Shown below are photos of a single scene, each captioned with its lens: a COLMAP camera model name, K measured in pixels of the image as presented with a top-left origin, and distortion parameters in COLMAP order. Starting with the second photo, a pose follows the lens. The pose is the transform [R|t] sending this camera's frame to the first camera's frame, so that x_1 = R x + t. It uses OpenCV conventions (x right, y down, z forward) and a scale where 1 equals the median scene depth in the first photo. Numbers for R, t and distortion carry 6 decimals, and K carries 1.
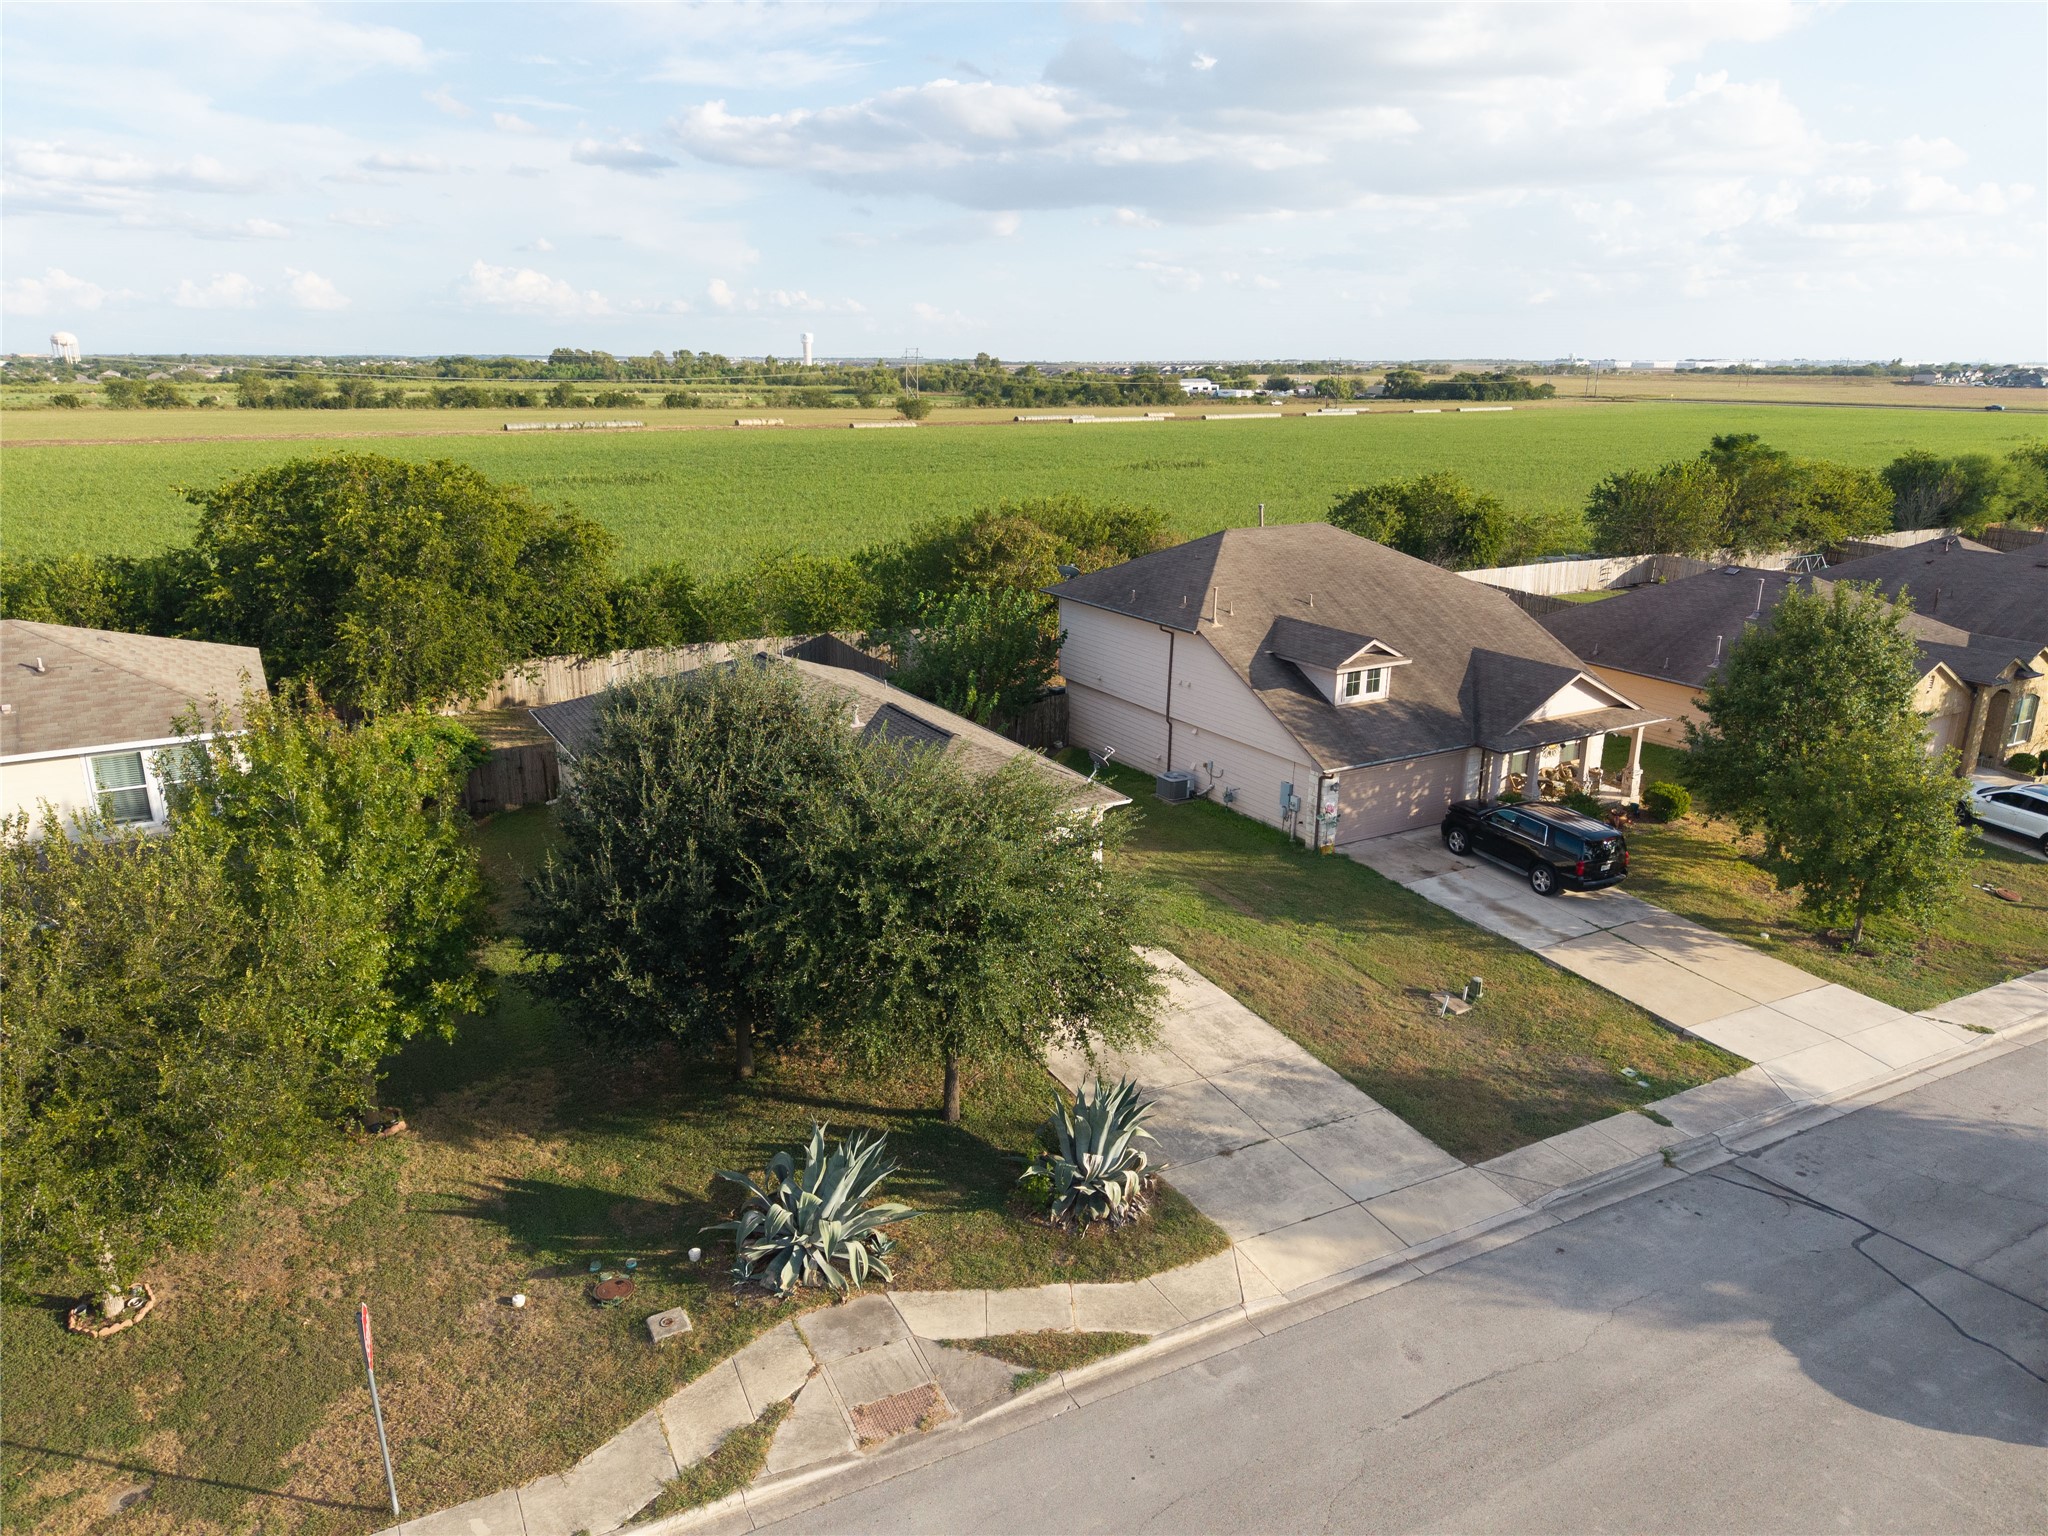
lens RADIAL K [[1365.3, 0, 1019.6], [0, 1365.3, 772.7], [0, 0, 1]] dist [0.023876, -0.023408]
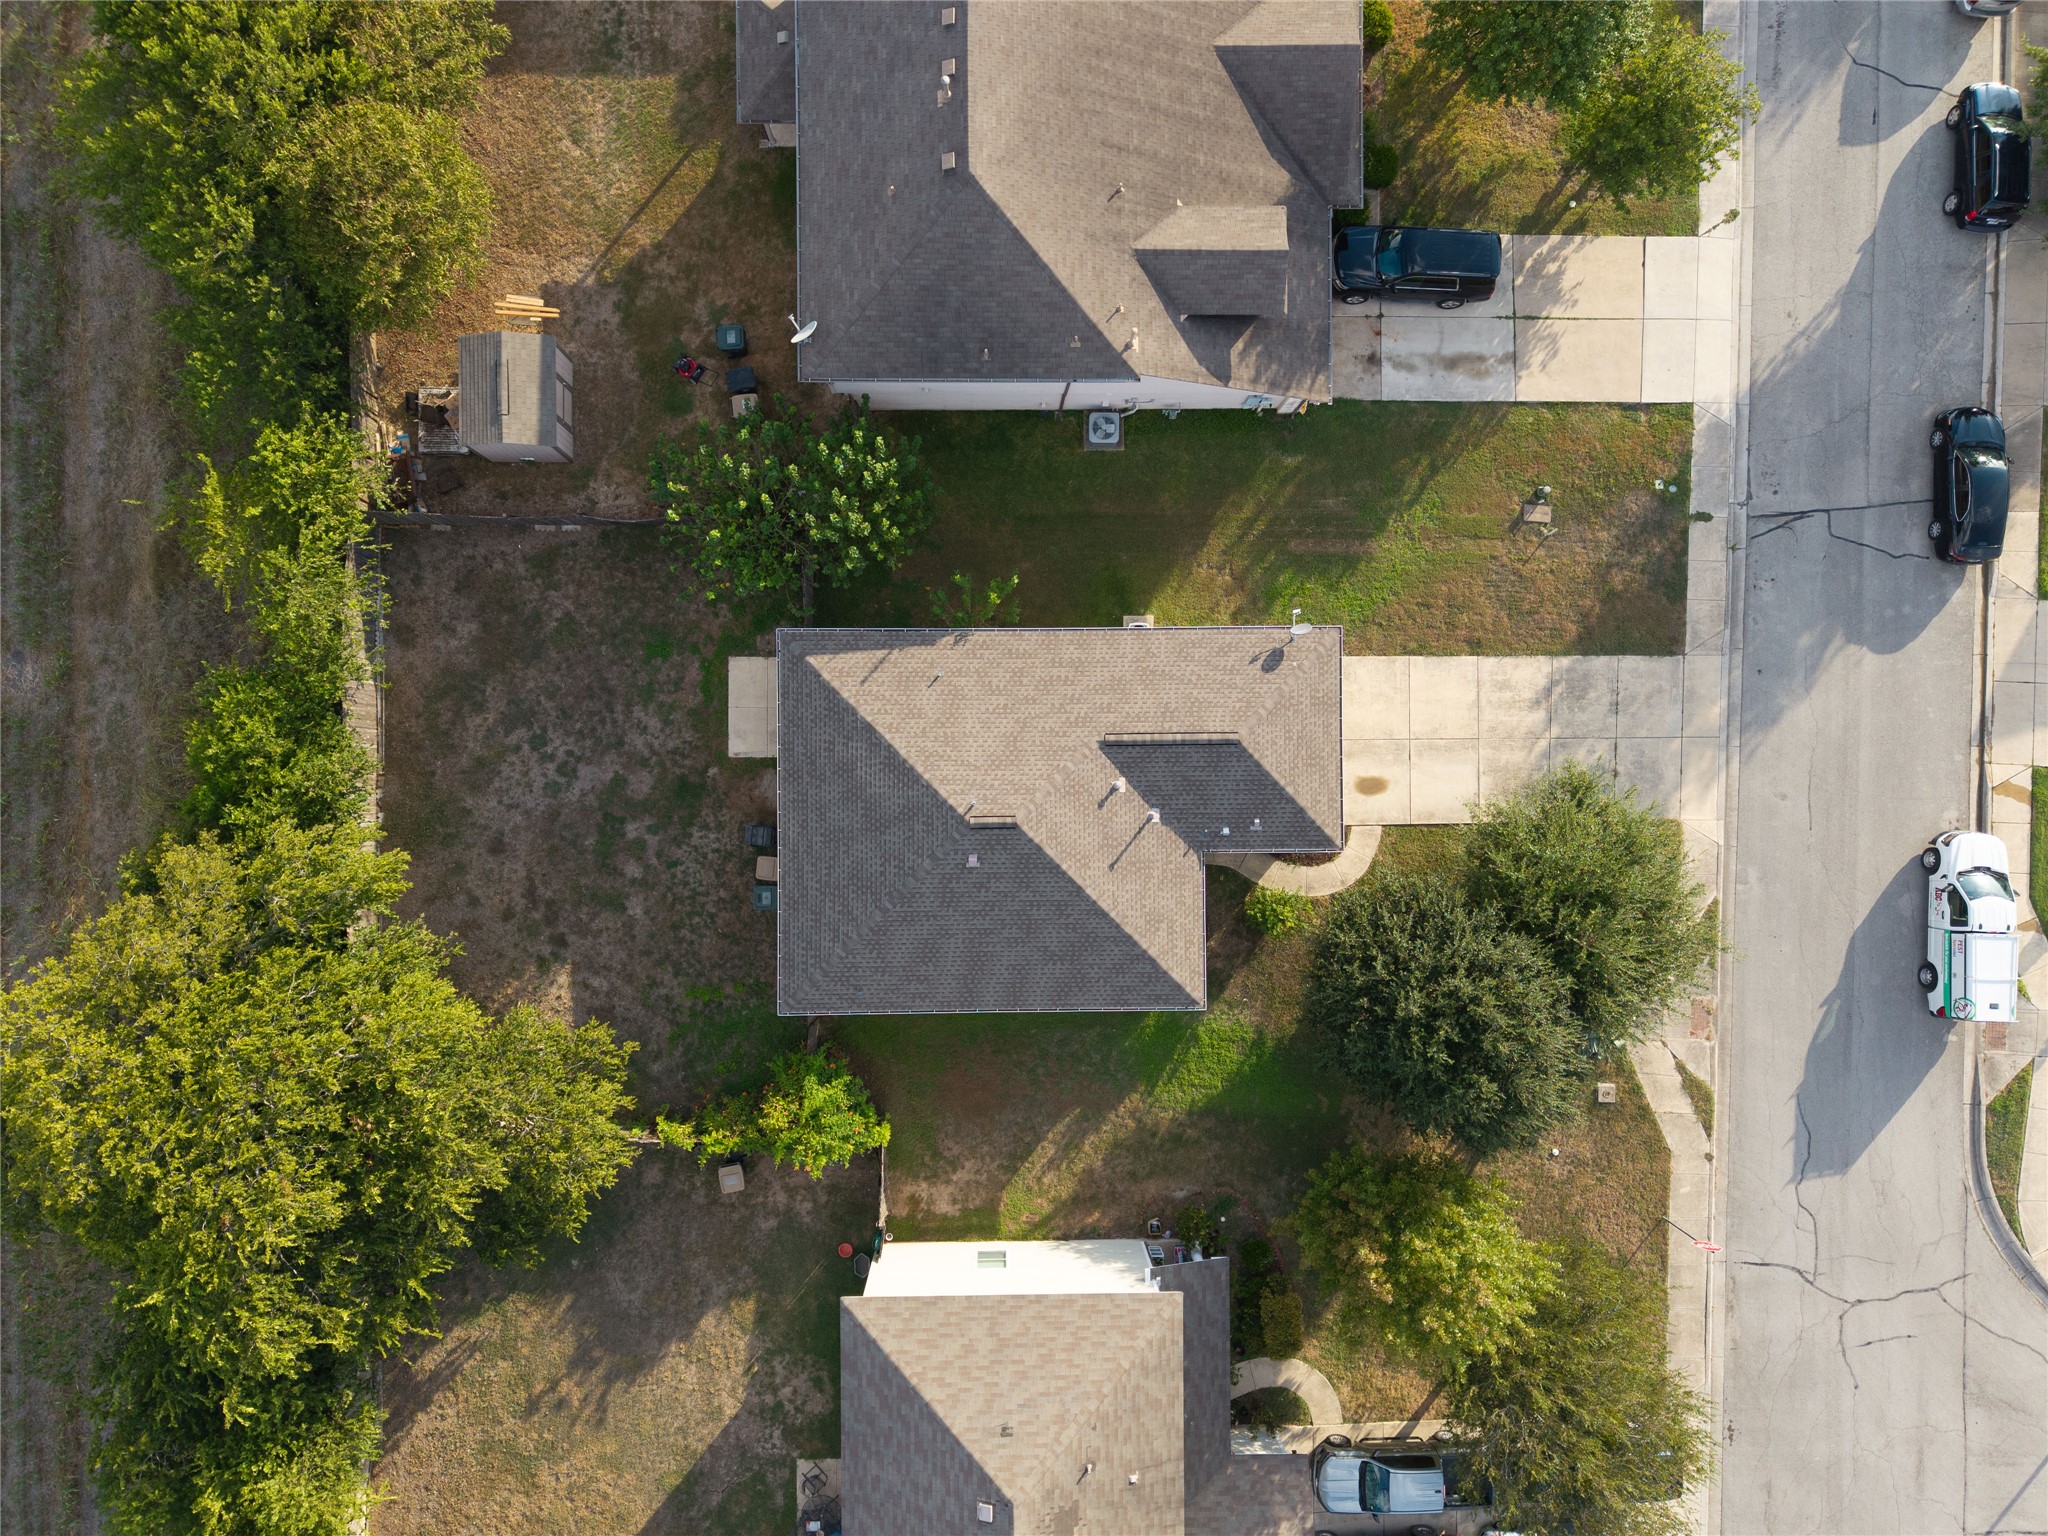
lens RADIAL K [[1365.3, 0, 1019.6], [0, 1365.3, 772.7], [0, 0, 1]] dist [0.023876, -0.023408]
pose [[0.490937, -0.871163, 0.007472, -0.144397], [0.234209, 0.140238, 0.962018, -0.975674], [-0.839123, -0.470540, 0.272882, 0.718186]]
